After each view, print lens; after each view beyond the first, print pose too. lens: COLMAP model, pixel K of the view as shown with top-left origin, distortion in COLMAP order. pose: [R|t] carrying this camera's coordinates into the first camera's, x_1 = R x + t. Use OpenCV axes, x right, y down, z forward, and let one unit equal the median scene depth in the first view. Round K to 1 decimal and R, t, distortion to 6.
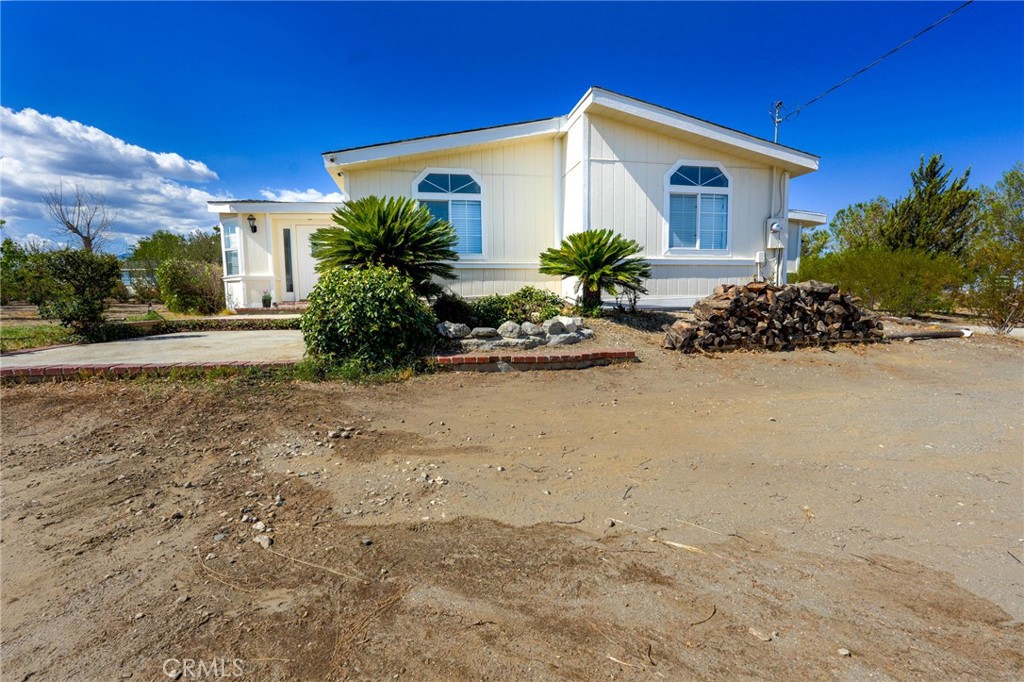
lens RADIAL K [[456.6, 0, 512.0], [0, 456.6, 341.0], [0, 0, 1]] dist [-0.017770, 0.008735]
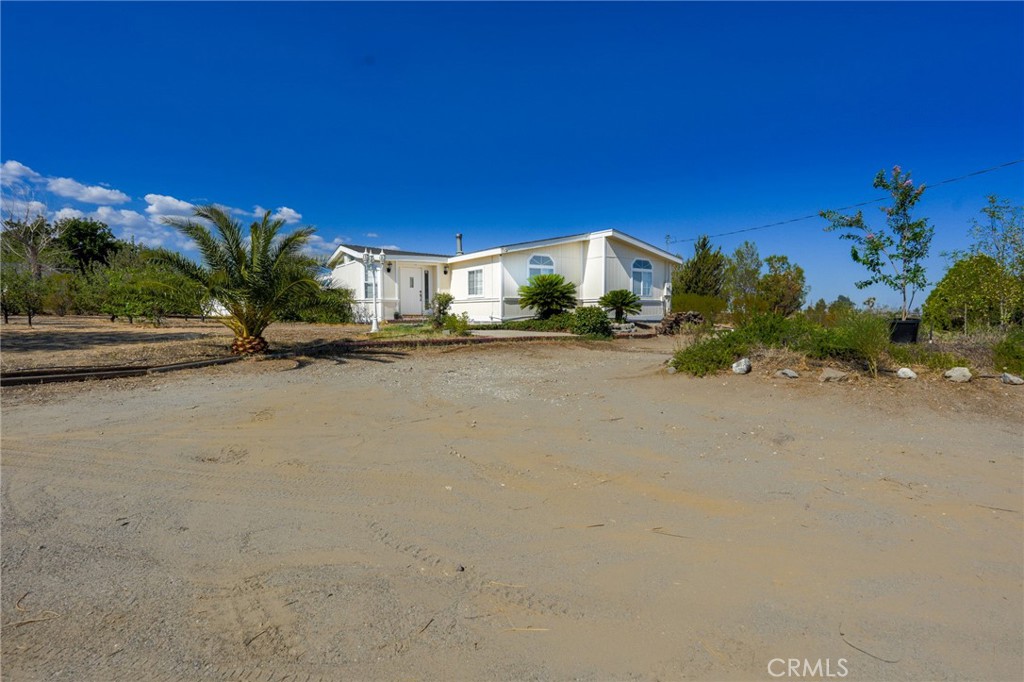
lens RADIAL K [[483.3, 0, 512.0], [0, 483.3, 341.0], [0, 0, 1]] dist [0.002274, 0.000332]
pose [[0.921948, -0.009907, 0.387188, -1.567479], [0.024627, 0.999149, -0.033074, 0.128514], [-0.386531, 0.040028, 0.921408, -1.356431]]
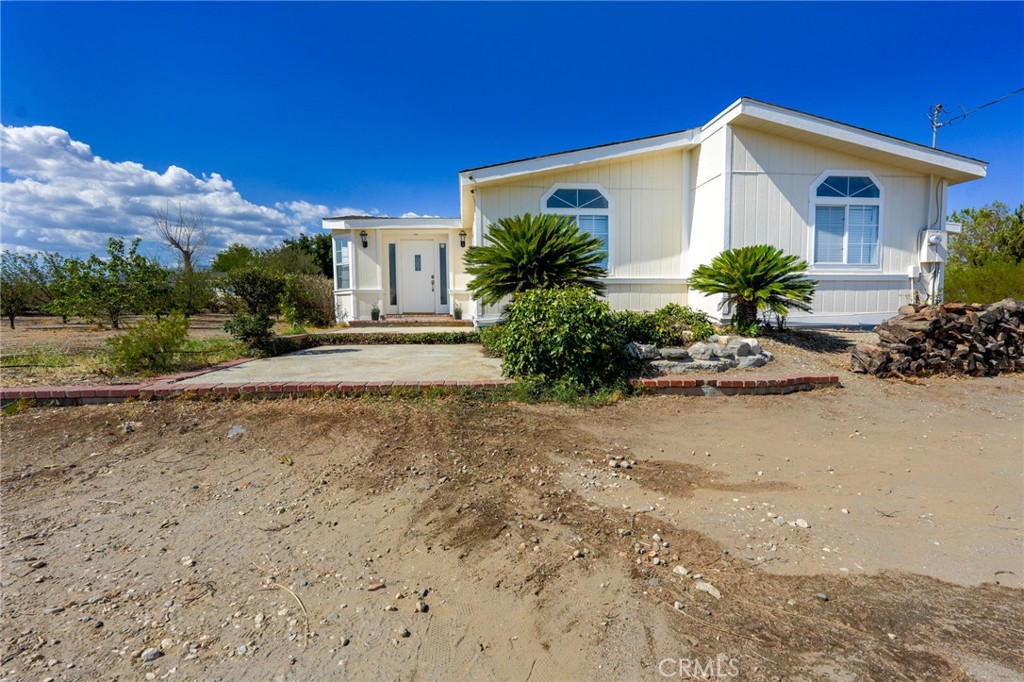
lens RADIAL K [[460.0, 0, 512.0], [0, 460.0, 341.0], [0, 0, 1]] dist [-0.017077, 0.008585]
pose [[0.995333, 0.011523, -0.095815, -0.251842], [-0.013682, 0.999666, -0.021902, -0.016165], [0.095530, 0.023111, 0.995158, -0.003258]]
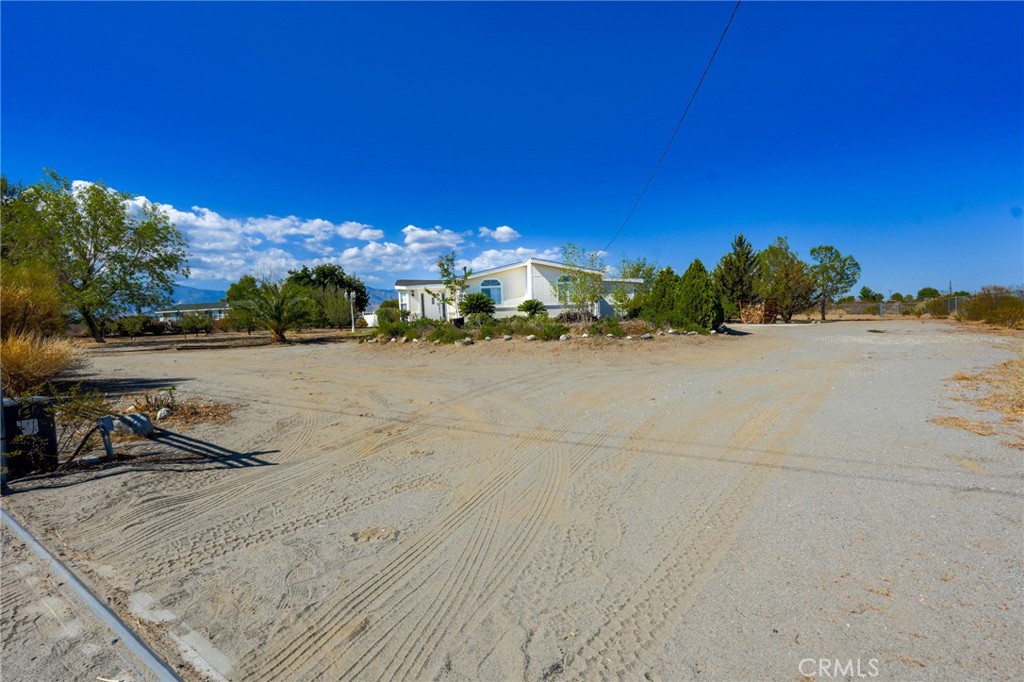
lens RADIAL K [[483.3, 0, 512.0], [0, 483.3, 341.0], [0, 0, 1]] dist [0.002274, 0.000332]
pose [[0.998984, -0.031928, -0.031819, 0.148254], [0.030335, 0.998321, -0.049345, 0.322698], [0.033341, 0.048330, 0.998275, -3.284733]]
